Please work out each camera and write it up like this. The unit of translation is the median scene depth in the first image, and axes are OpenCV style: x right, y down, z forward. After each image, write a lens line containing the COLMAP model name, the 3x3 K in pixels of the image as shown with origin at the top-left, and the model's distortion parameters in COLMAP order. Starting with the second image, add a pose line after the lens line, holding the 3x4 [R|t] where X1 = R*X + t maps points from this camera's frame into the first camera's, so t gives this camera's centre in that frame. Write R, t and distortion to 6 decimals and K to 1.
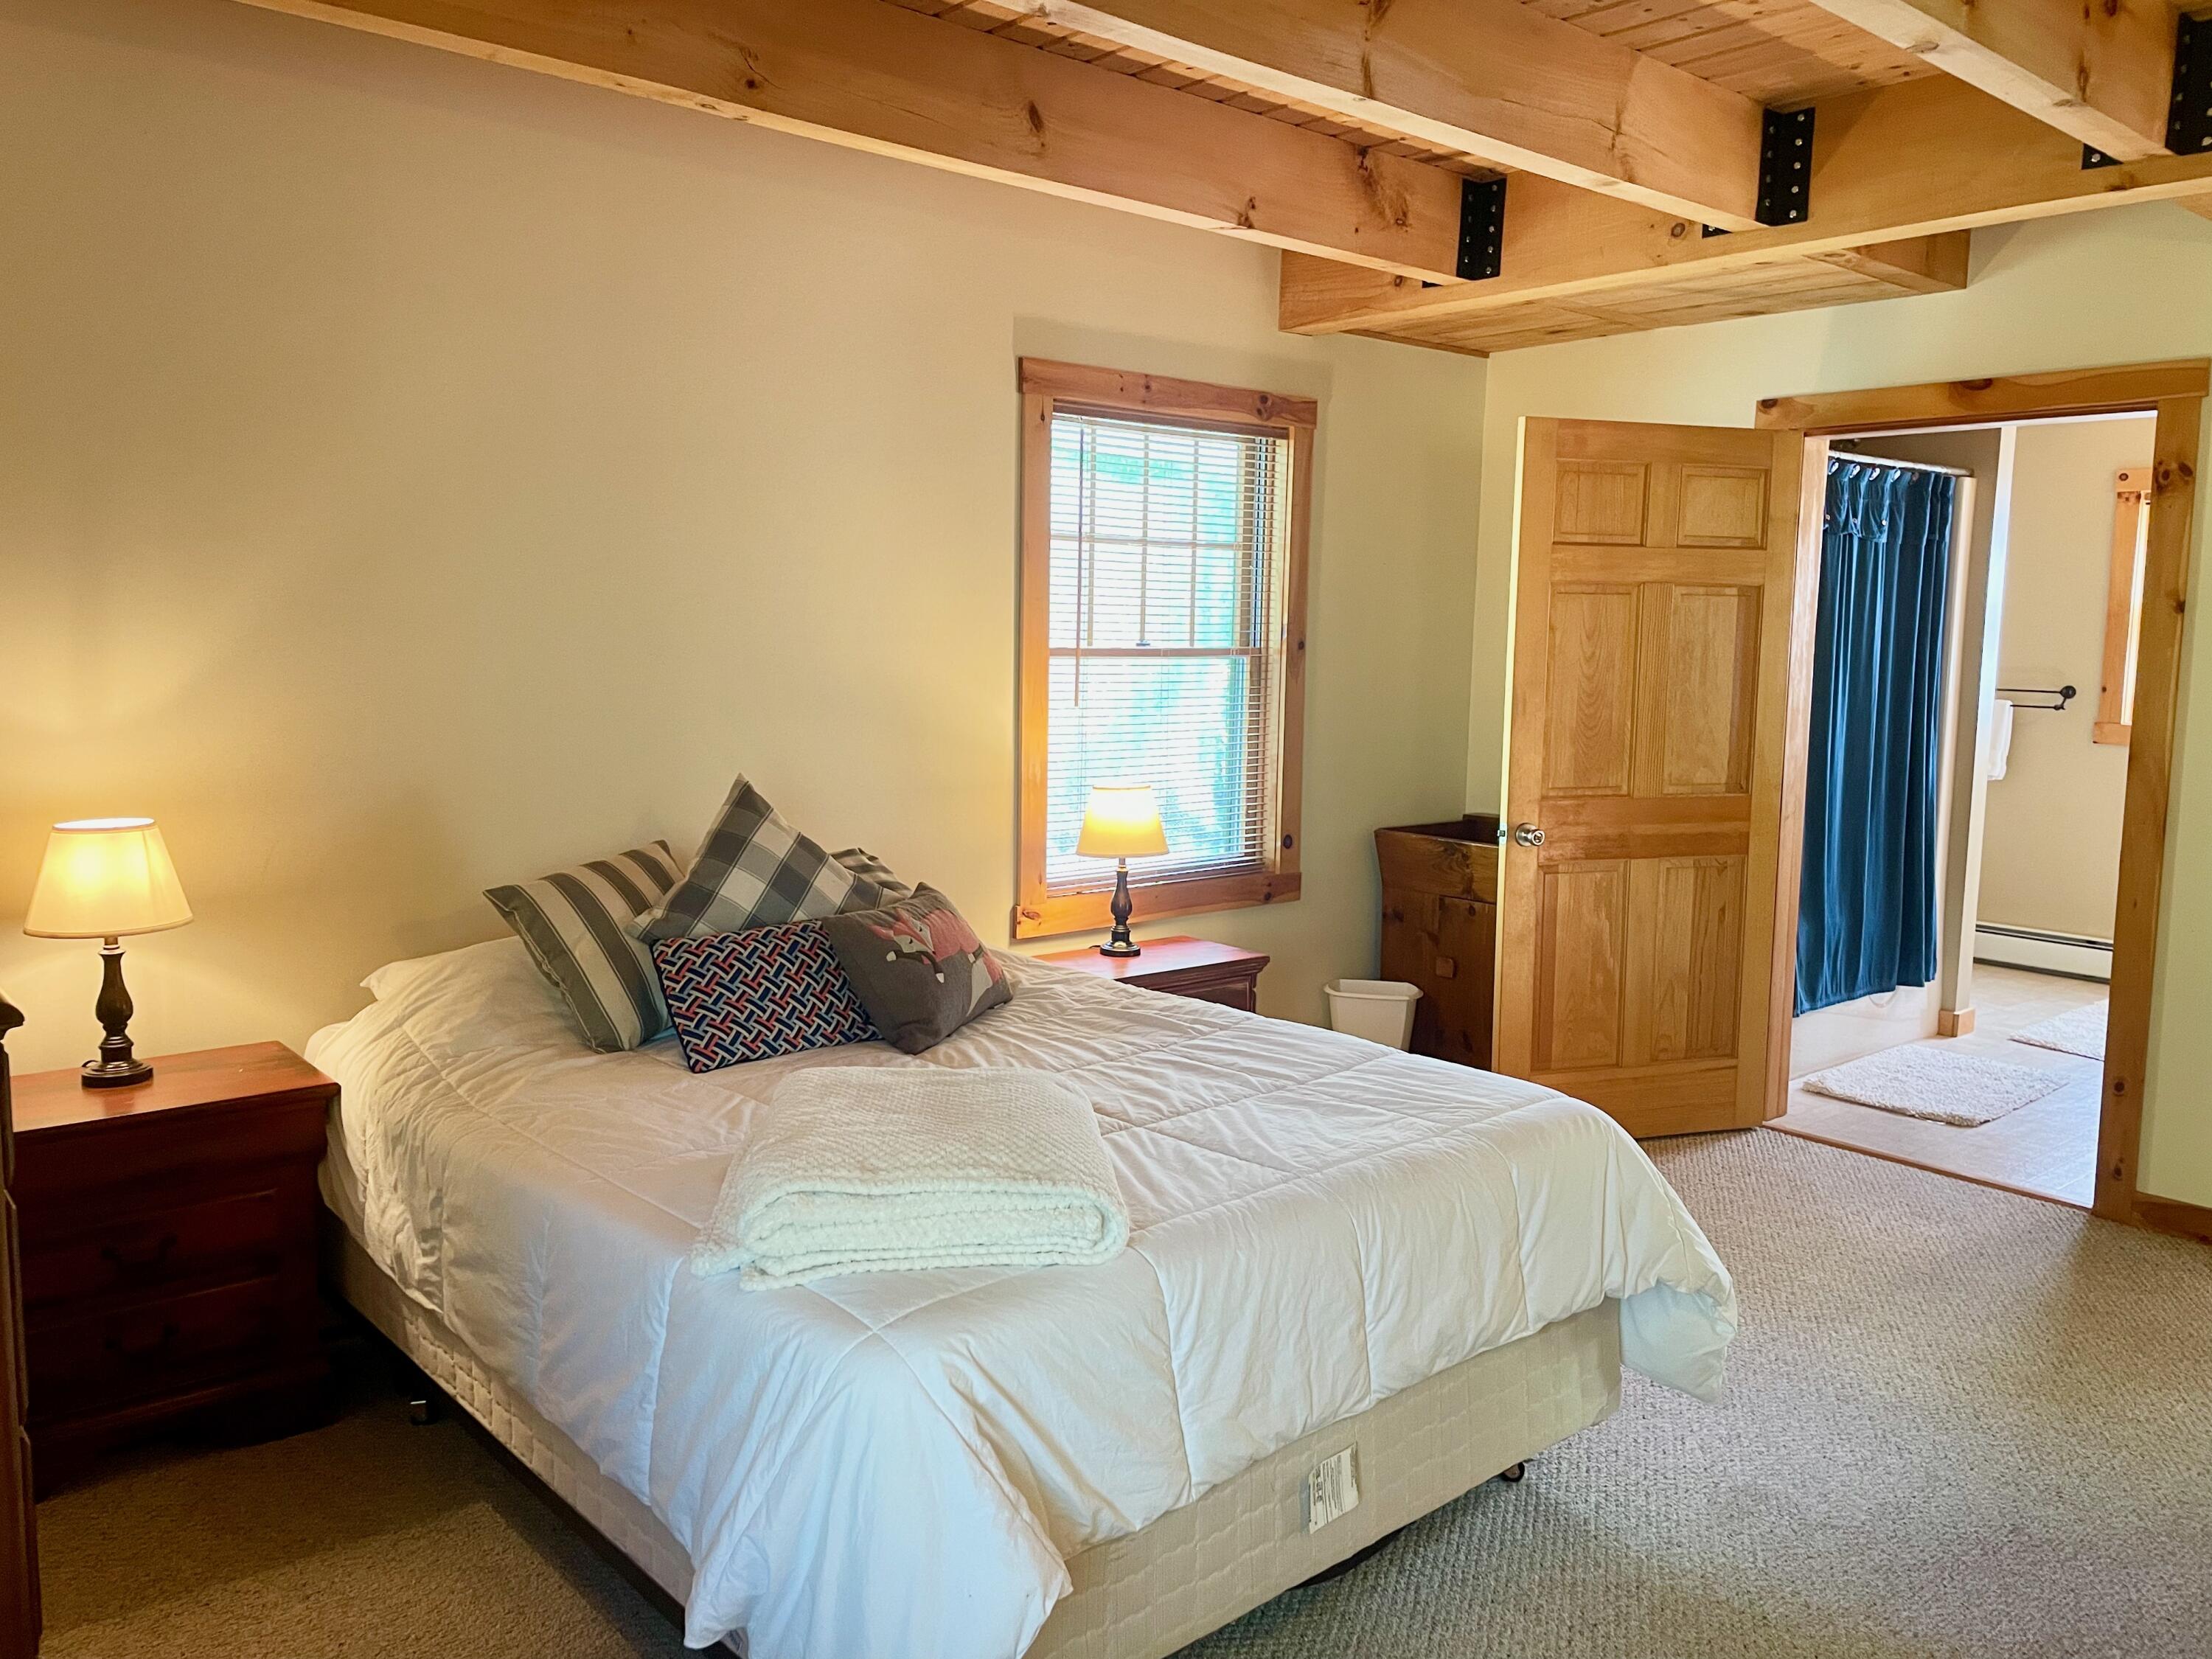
lens RADIAL K [[1661.6, 0, 1104.4], [0, 1661.6, 822.2], [0, 0, 1]] dist [0.106408, -0.135554]
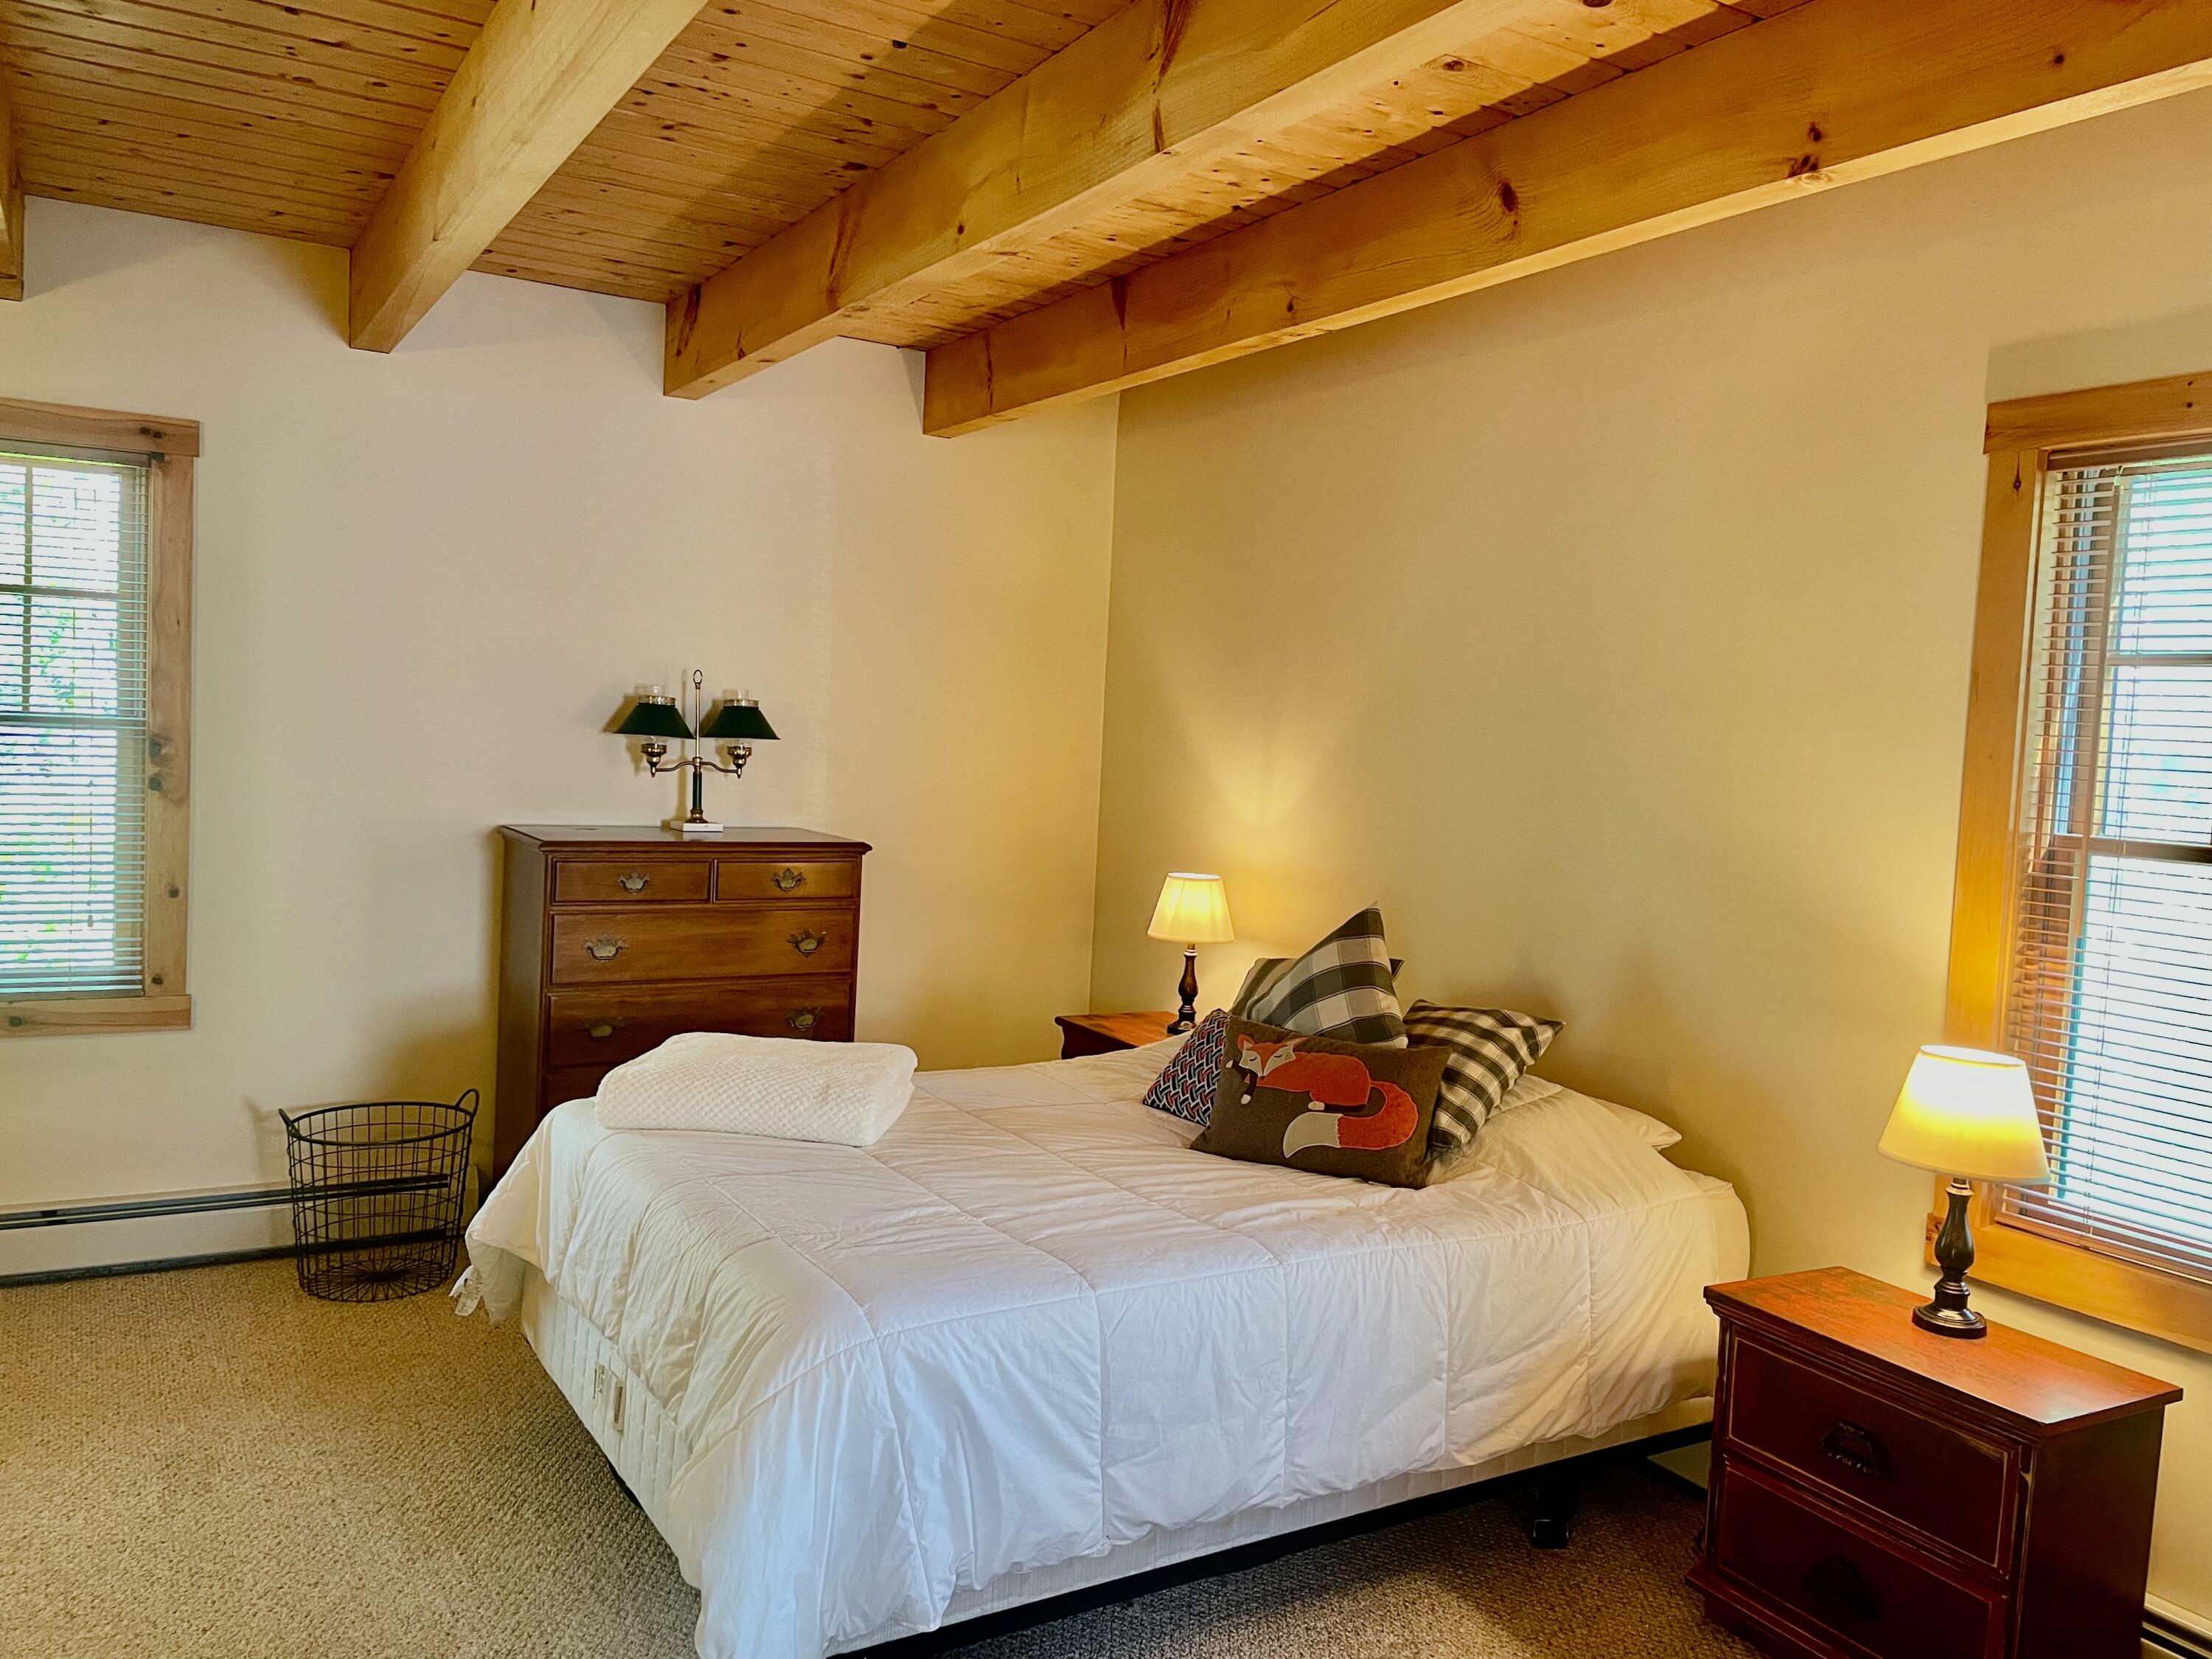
lens RADIAL K [[1661.6, 0, 1104.4], [0, 1661.6, 822.2], [0, 0, 1]] dist [0.106408, -0.135554]
pose [[-0.175036, 0.031928, -0.984044, 0.776276], [-0.170654, 0.983362, 0.062261, -0.104086], [0.969660, 0.178829, -0.166675, 0.891663]]
